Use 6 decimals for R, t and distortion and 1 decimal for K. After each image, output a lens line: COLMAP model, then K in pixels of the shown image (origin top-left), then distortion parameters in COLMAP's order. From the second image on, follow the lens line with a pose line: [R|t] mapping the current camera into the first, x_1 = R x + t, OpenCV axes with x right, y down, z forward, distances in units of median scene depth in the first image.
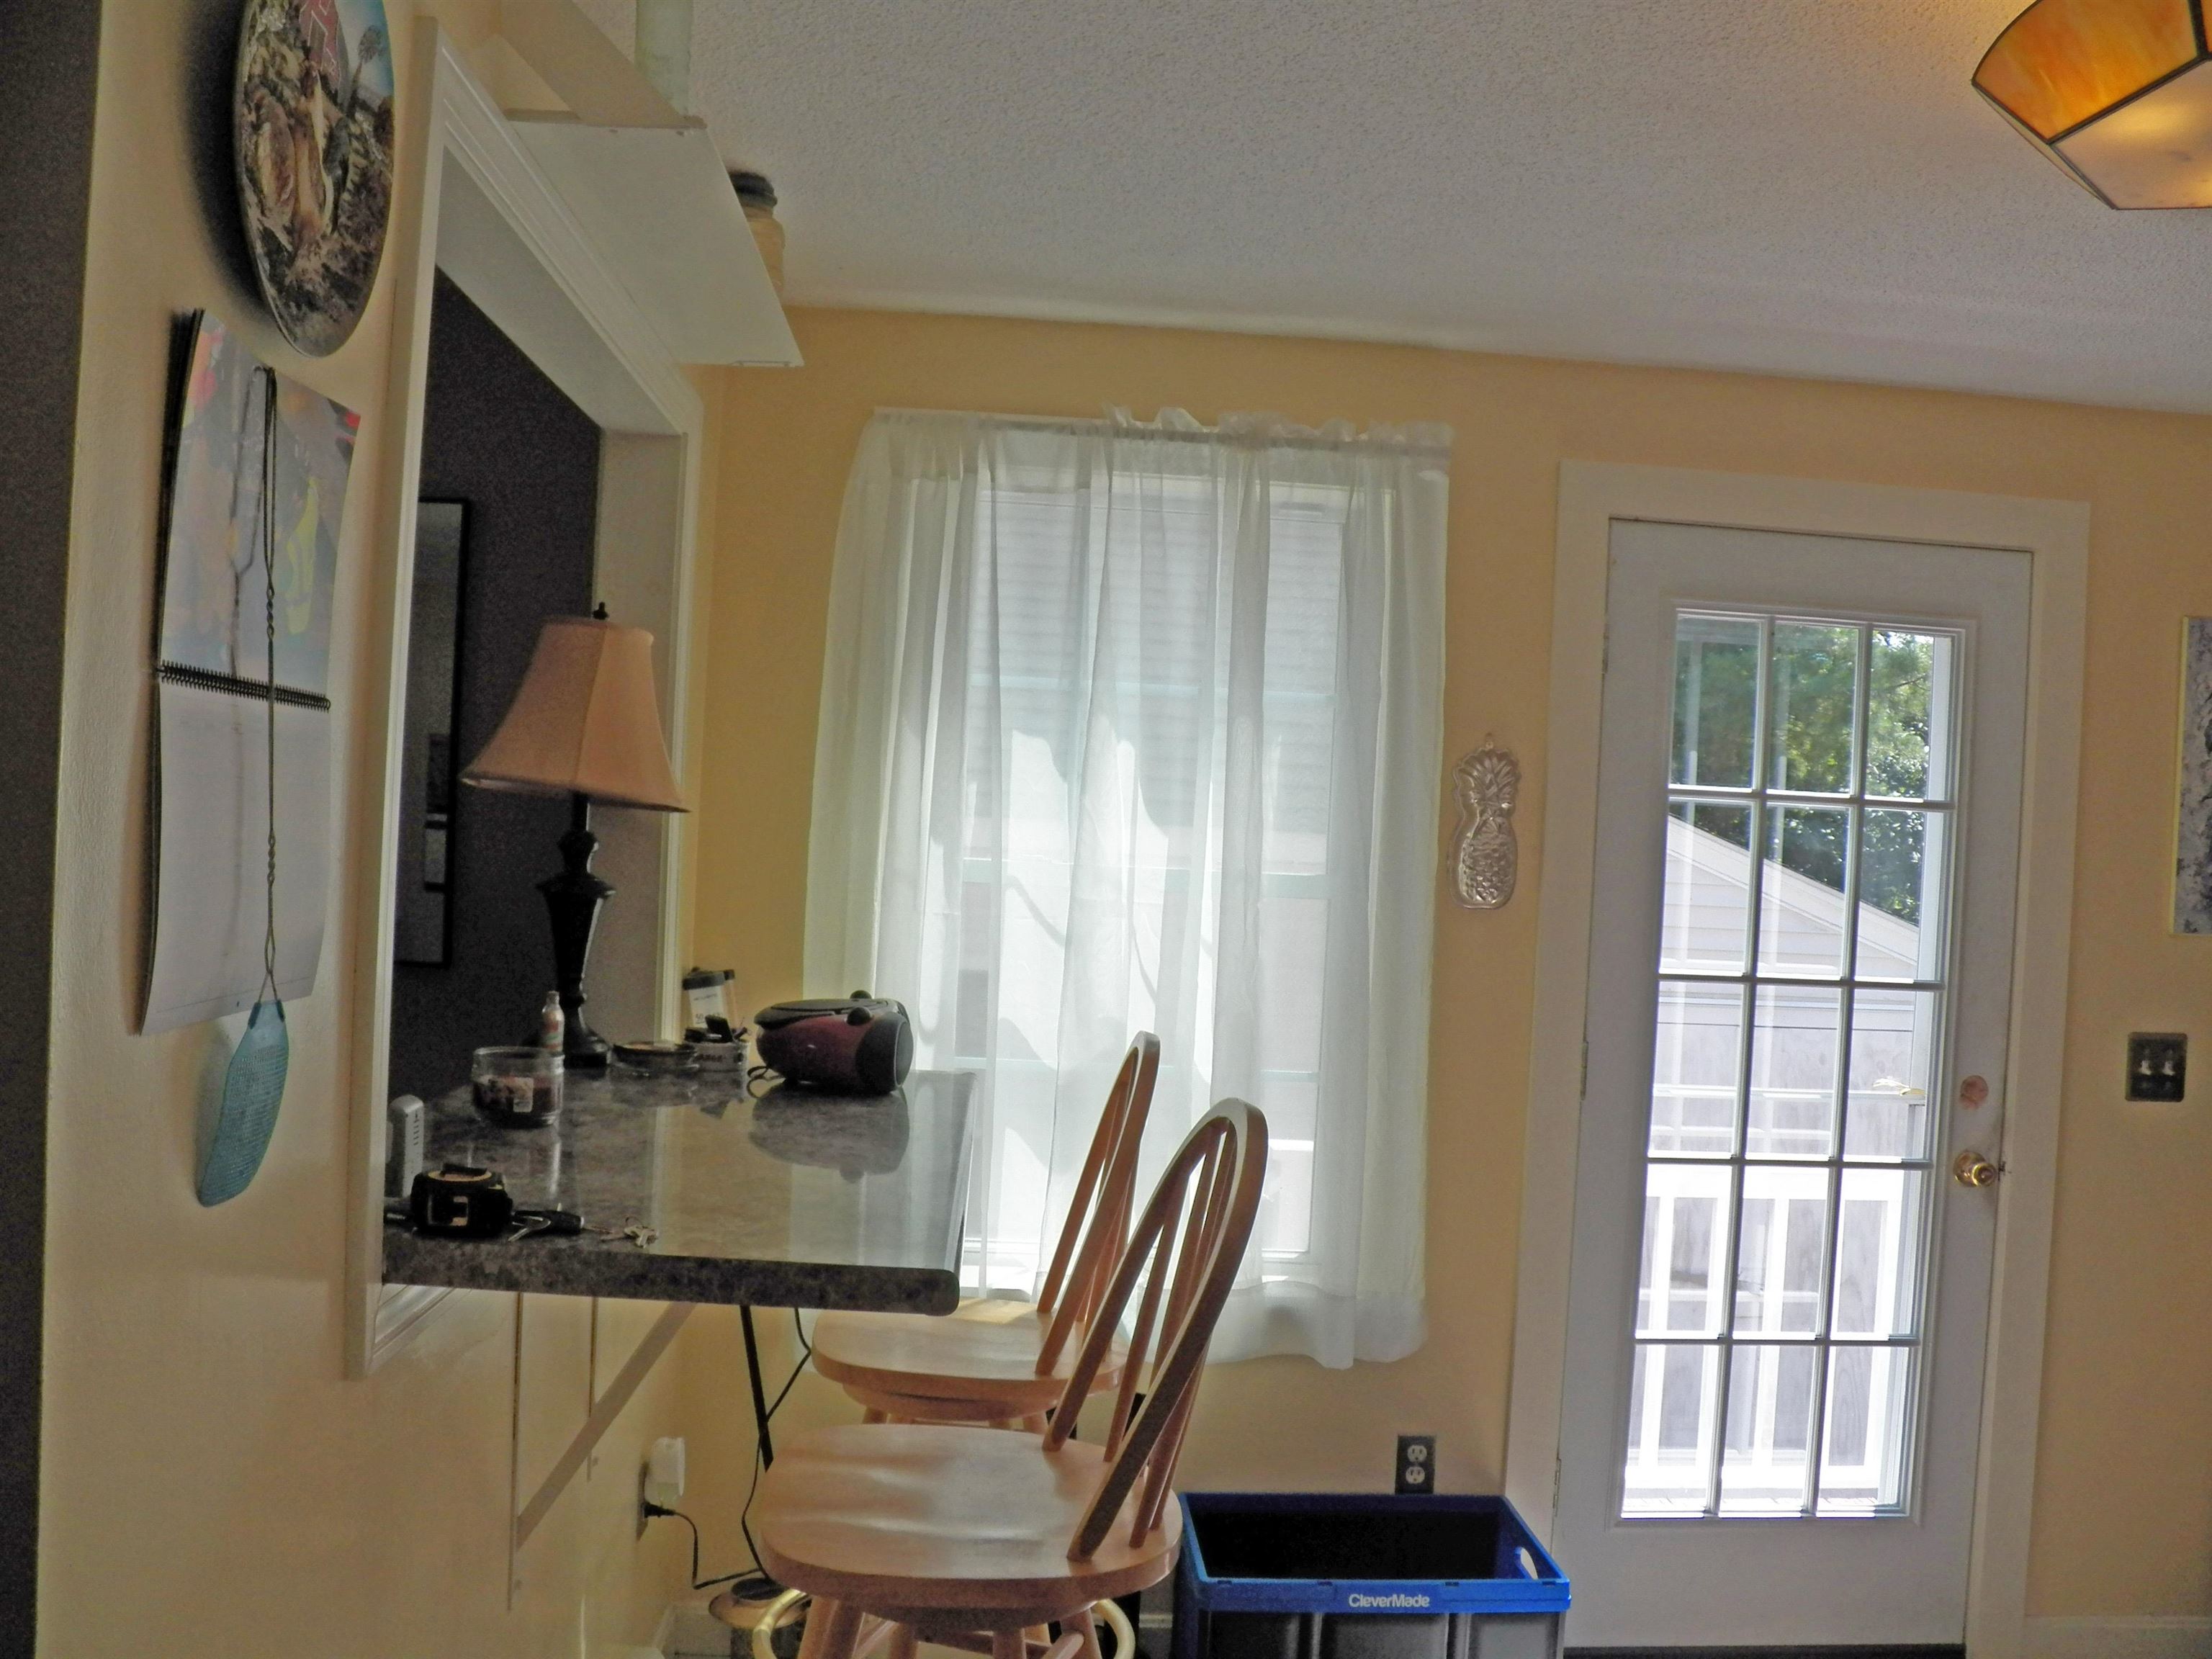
lens RADIAL K [[1790.2, 0, 1113.3], [0, 1790.2, 846.6], [0, 0, 1]] dist [-0.126132, 0.059586]
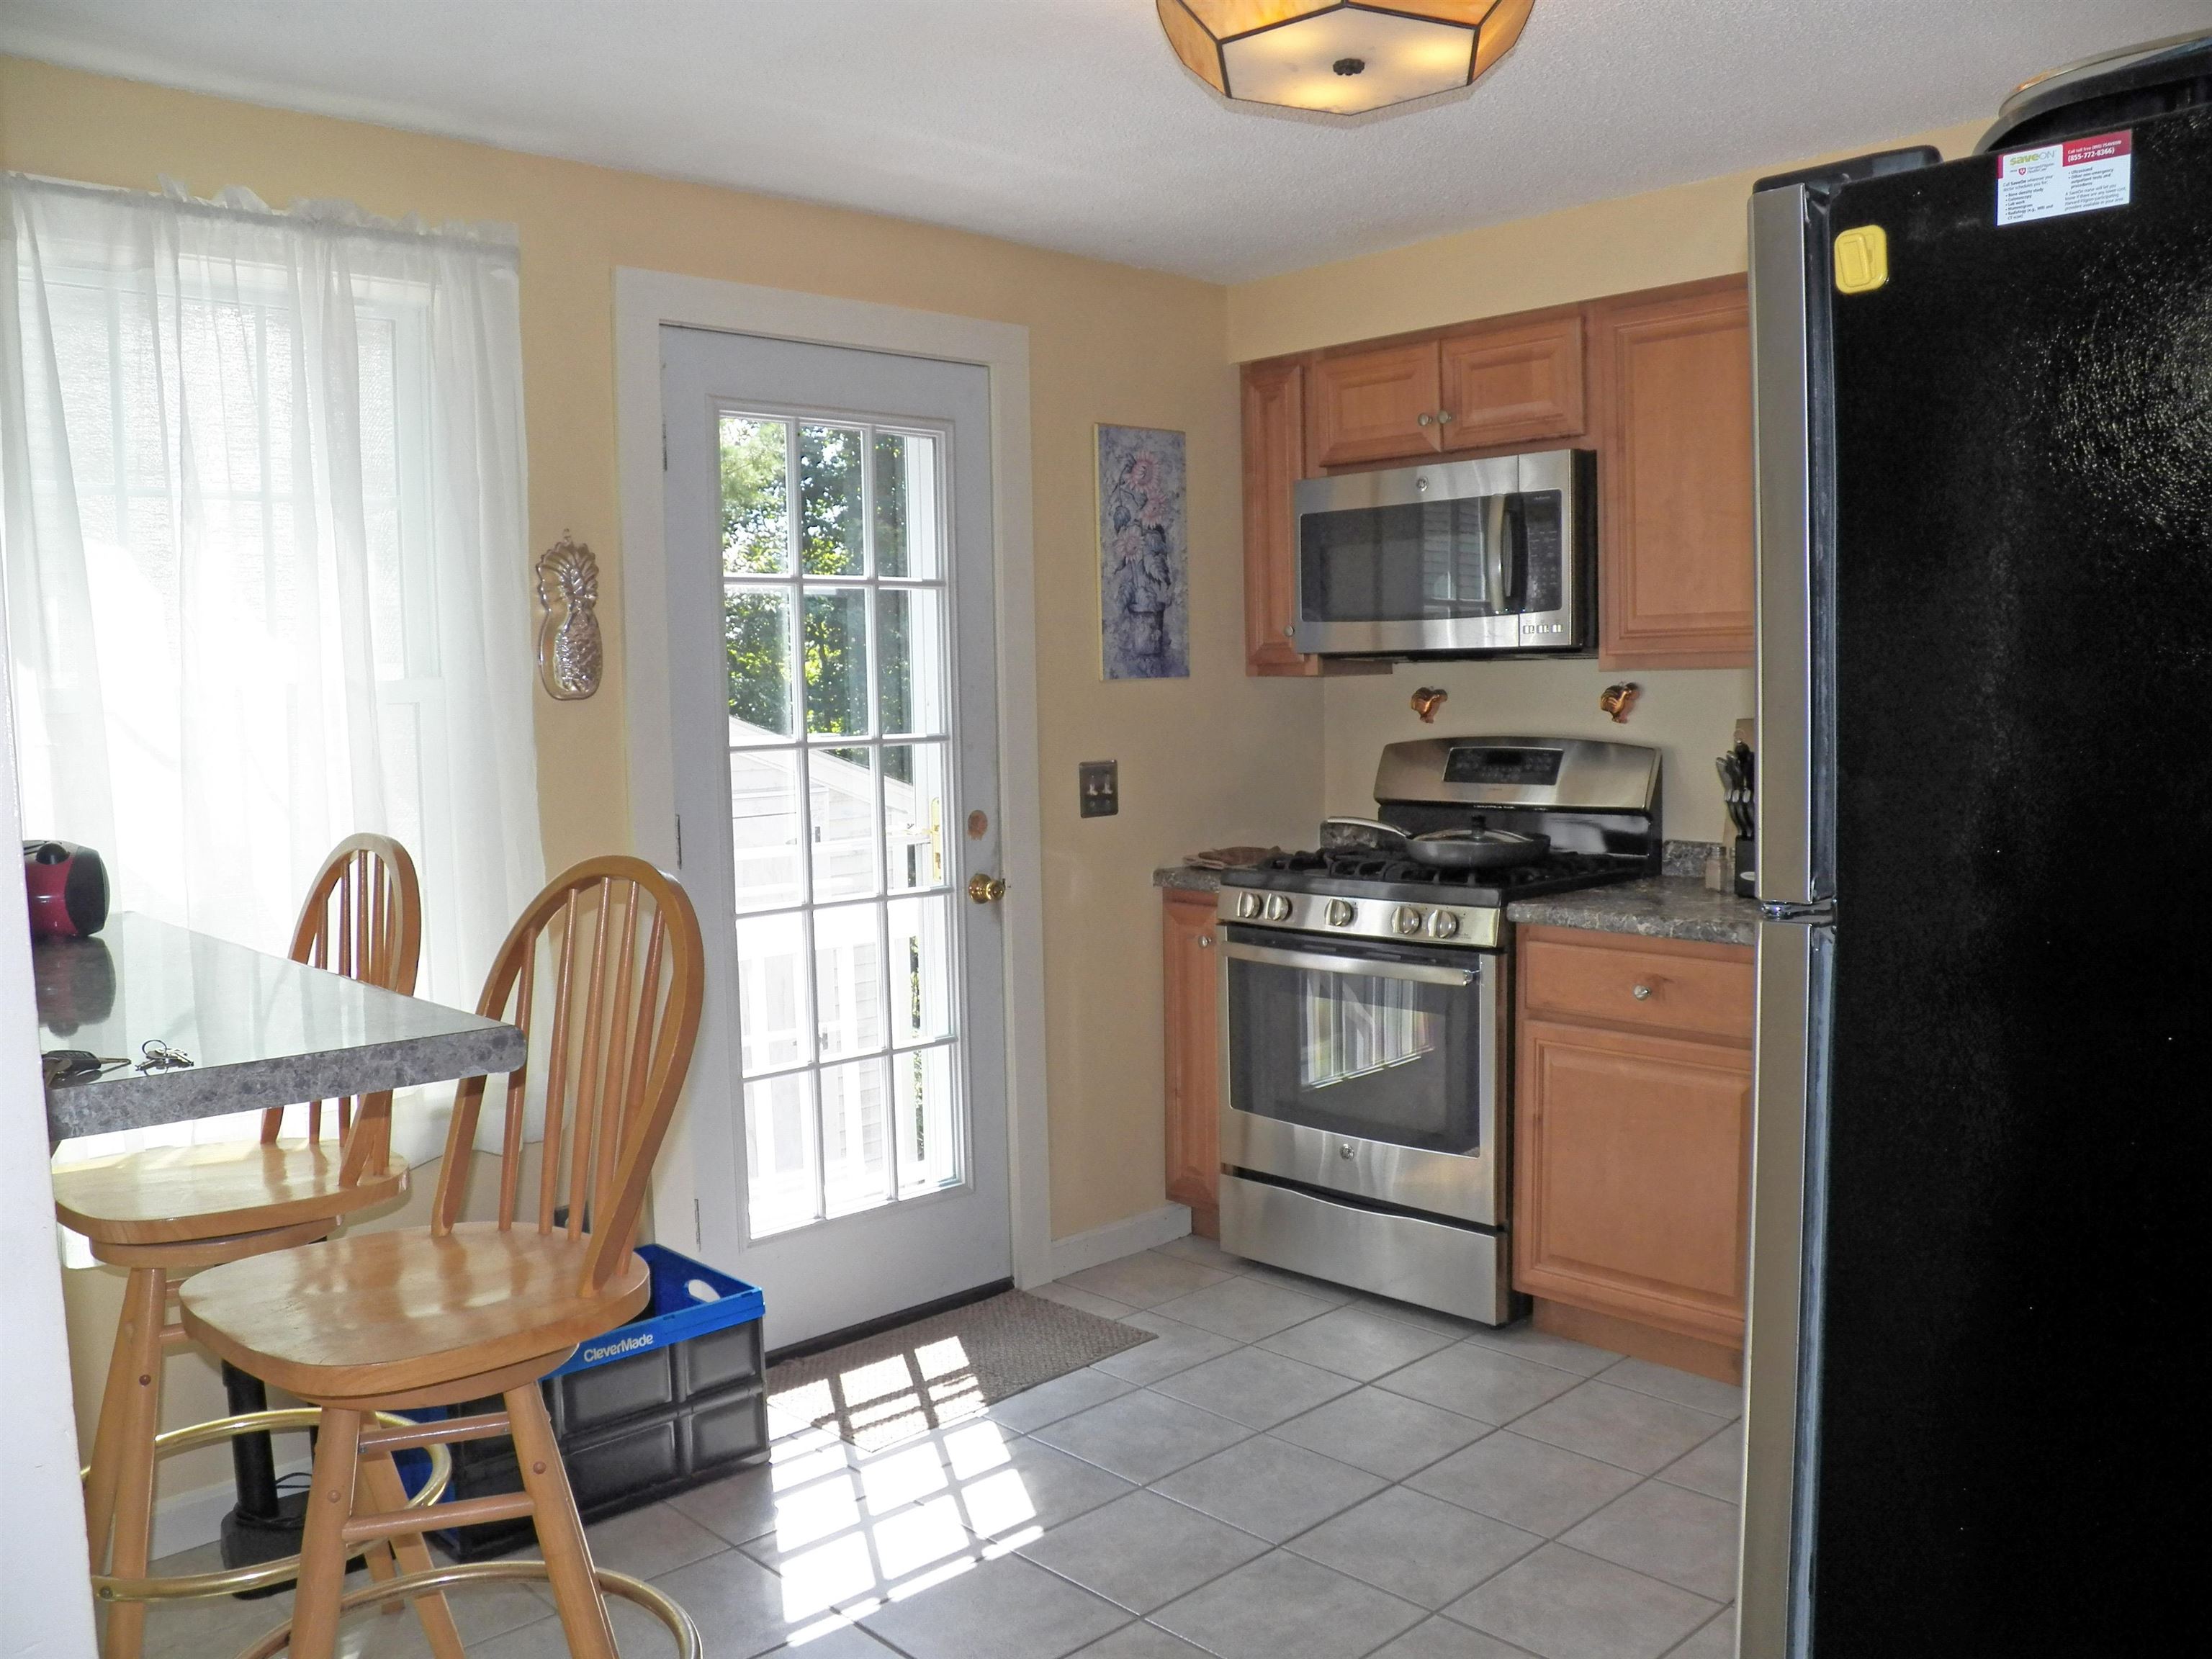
lens RADIAL K [[1790.2, 0, 1119.9], [0, 1790.2, 830.2], [0, 0, 1]] dist [-0.126132, 0.059586]
pose [[0.763065, -0.117986, 0.635461, -0.217842], [0.061377, 0.991982, 0.110479, 0.016498], [-0.643401, -0.045299, 0.764188, -0.000350]]
